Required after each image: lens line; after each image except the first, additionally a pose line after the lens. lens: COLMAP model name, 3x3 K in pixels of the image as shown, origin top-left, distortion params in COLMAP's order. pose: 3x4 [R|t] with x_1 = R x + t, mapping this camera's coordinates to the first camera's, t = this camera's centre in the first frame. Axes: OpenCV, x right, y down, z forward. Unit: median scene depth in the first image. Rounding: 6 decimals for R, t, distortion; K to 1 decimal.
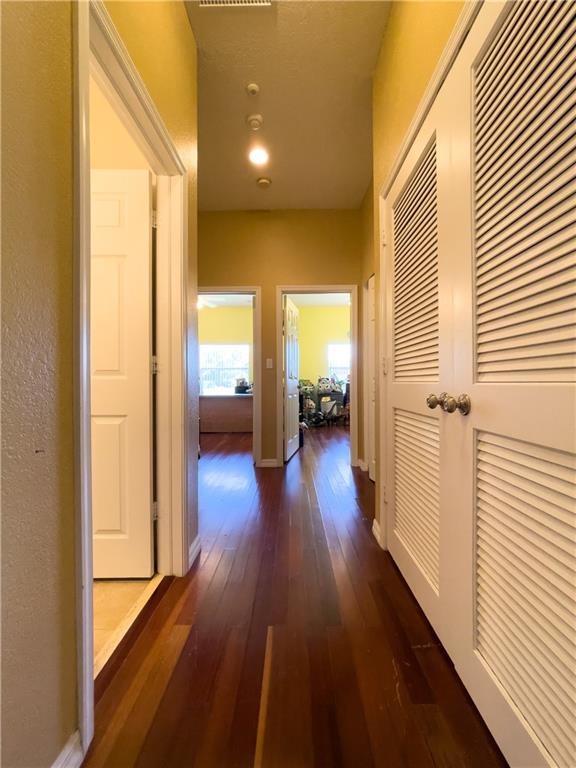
lens RADIAL K [[313.2, 0, 288.6], [0, 313.2, 385.1], [0, 0, 1]] dist [0.004102, 0.001393]
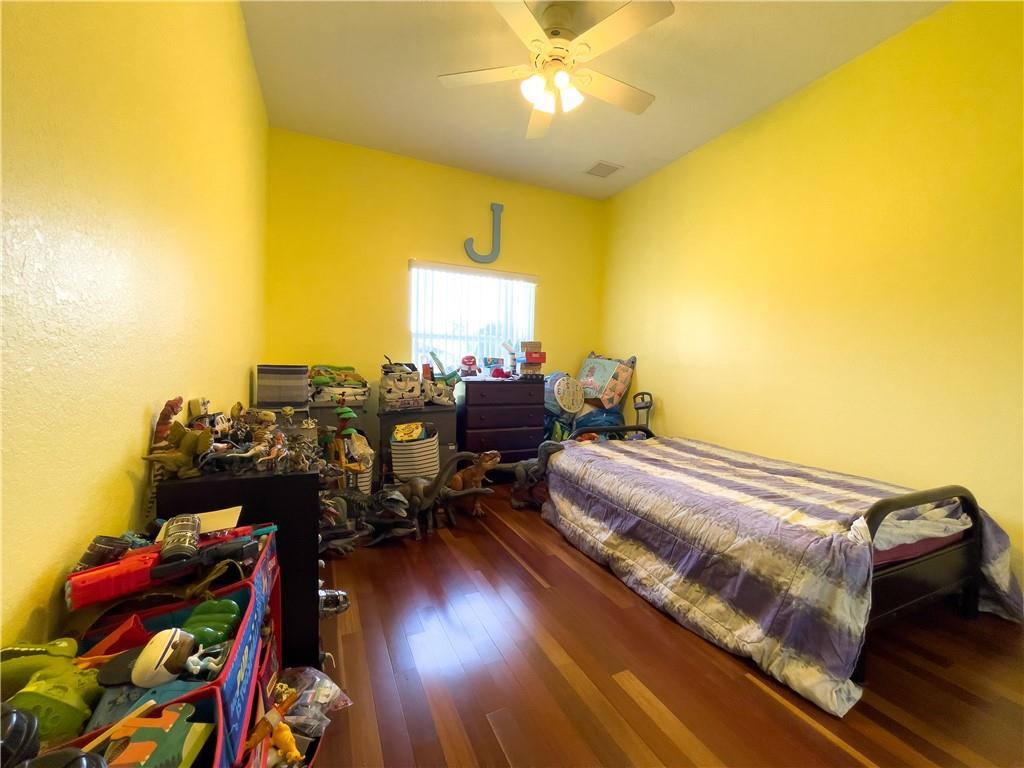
lens RADIAL K [[417.6, 0, 514.5], [0, 417.6, 381.9], [0, 0, 1]] dist [0.004102, 0.001393]
pose [[0.905745, 0.004043, 0.423803, 0.036338], [-0.020286, 0.999222, 0.033821, -0.020452], [-0.423337, -0.039231, 0.905123, 0.563626]]
